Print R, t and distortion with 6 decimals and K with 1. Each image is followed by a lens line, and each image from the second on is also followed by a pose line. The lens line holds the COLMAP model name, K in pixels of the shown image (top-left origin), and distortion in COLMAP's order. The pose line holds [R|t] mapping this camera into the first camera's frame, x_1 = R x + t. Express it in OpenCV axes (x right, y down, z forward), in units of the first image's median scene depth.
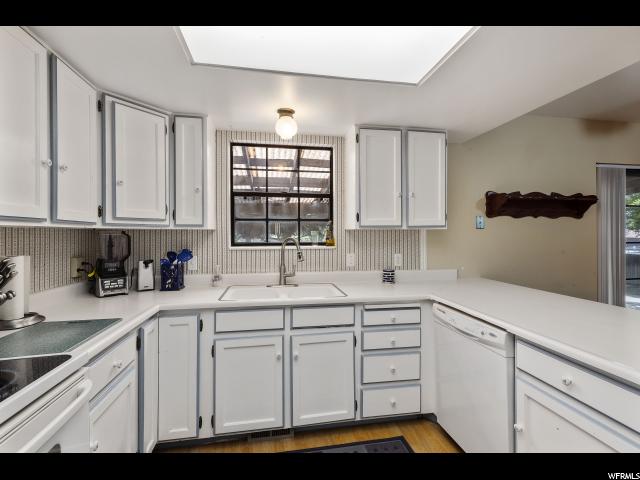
lens RADIAL K [[301.5, 0, 323.2], [0, 301.5, 235.5], [0, 0, 1]] dist [0.012085, -0.000557]
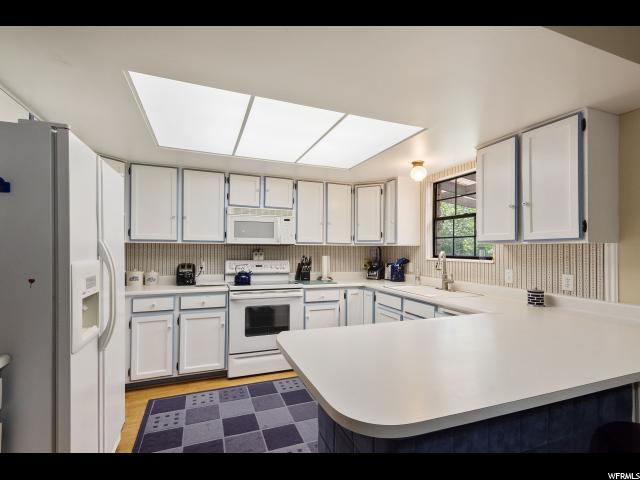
lens RADIAL K [[311.5, 0, 322.3], [0, 311.5, 244.2], [0, 0, 1]] dist [0.038074, 0.000017]
pose [[0.192955, -0.011017, -0.981146, 0.977446], [-0.007444, 0.999892, -0.012692, -0.003311], [0.981179, 0.009753, 0.192852, 0.220526]]
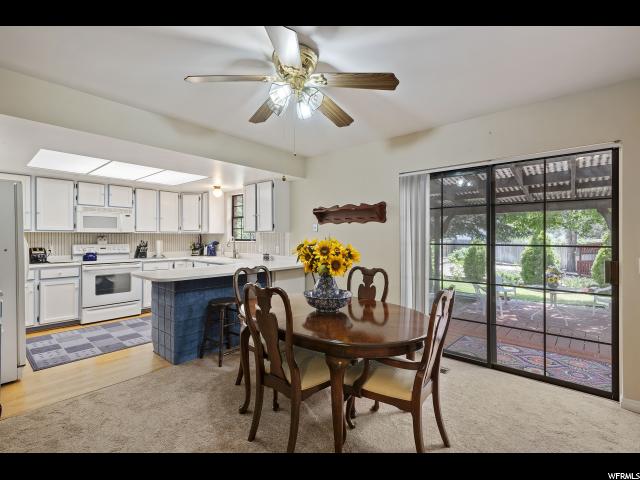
lens RADIAL K [[301.5, 0, 323.2], [0, 301.5, 235.5], [0, 0, 1]] dist [0.012085, -0.000557]
pose [[0.632199, 0.001874, -0.774804, 1.891825], [-0.002900, 0.999996, 0.000053, -0.004609], [0.774801, 0.002213, 0.632201, 0.074394]]
